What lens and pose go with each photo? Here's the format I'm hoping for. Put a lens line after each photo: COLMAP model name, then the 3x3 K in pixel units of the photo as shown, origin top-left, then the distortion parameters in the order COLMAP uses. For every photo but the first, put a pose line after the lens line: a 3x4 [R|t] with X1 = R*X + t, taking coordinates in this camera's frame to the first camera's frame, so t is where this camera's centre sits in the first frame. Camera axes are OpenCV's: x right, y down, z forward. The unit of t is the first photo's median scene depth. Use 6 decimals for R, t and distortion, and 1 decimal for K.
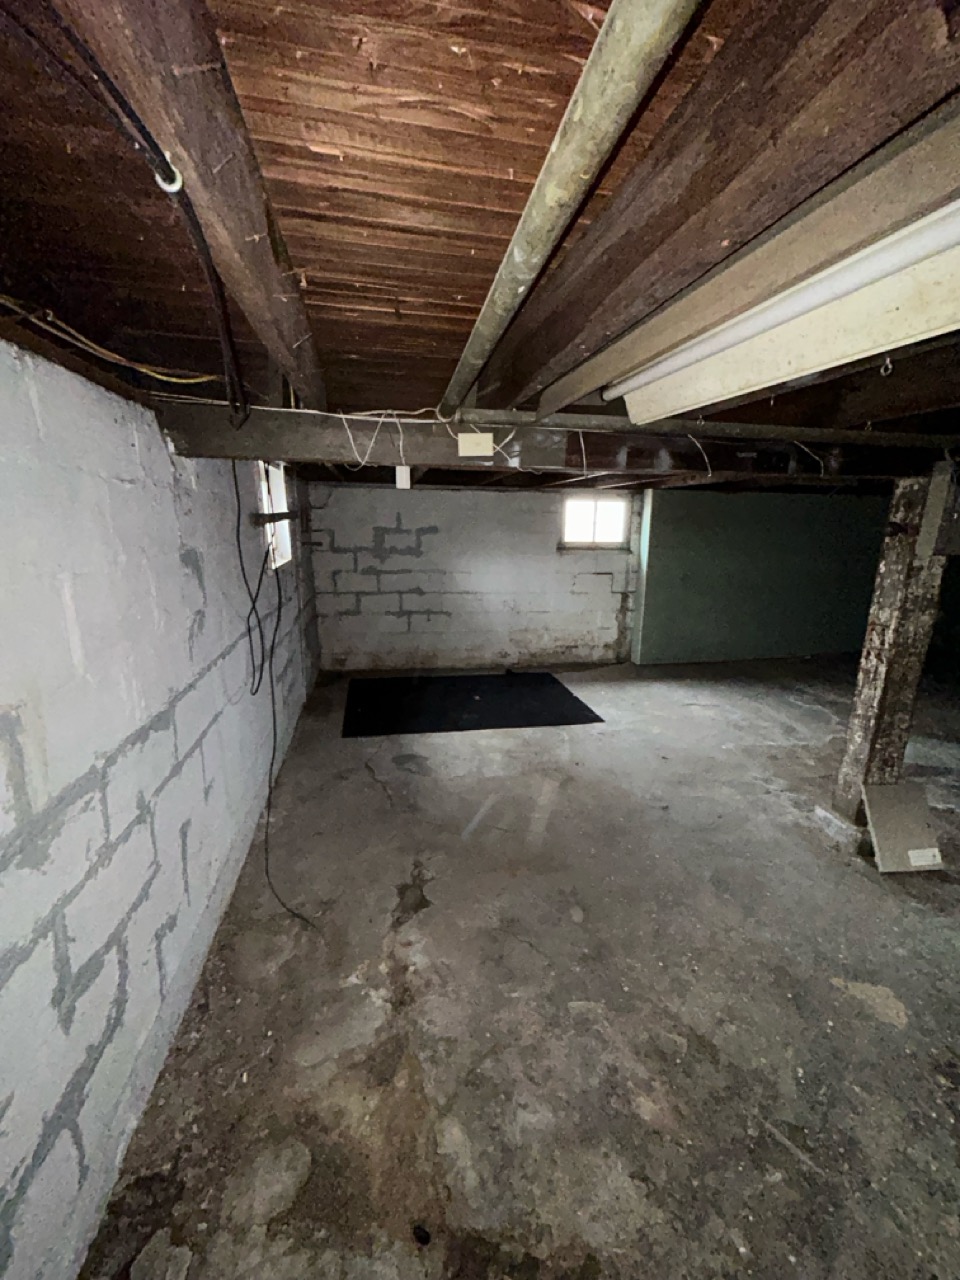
lens RADIAL K [[518.7, 0, 483.5], [0, 518.7, 639.9], [0, 0, 1]] dist [0.008054, -0.001442]
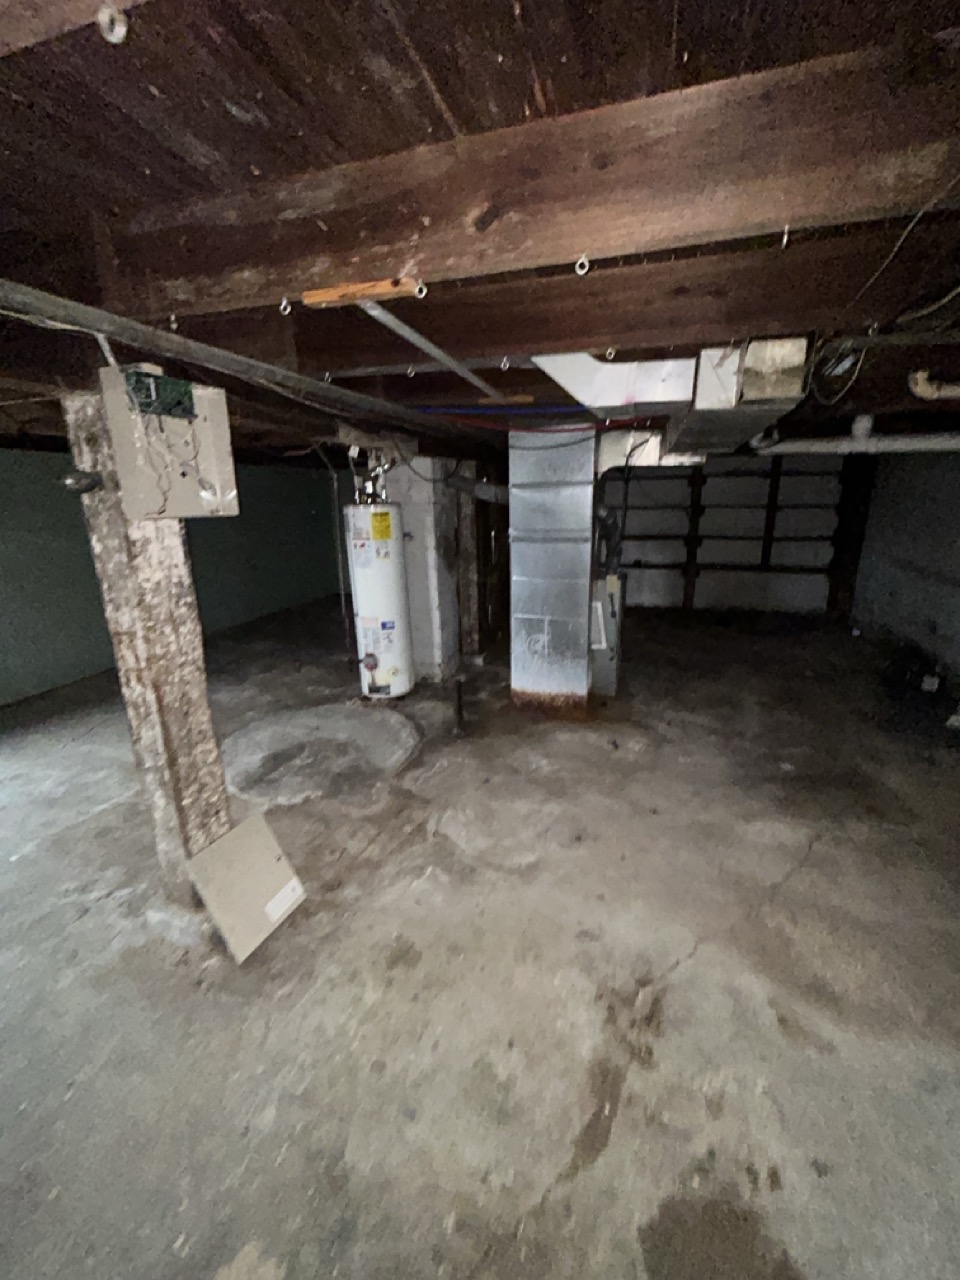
lens RADIAL K [[518.7, 0, 479.4], [0, 518.7, 638.3], [0, 0, 1]] dist [0.008054, -0.001442]
pose [[0.484450, -0.254409, 0.837009, 0.422634], [0.223842, 0.960978, 0.162533, -0.029228], [-0.845697, 0.108619, 0.522493, 0.287477]]
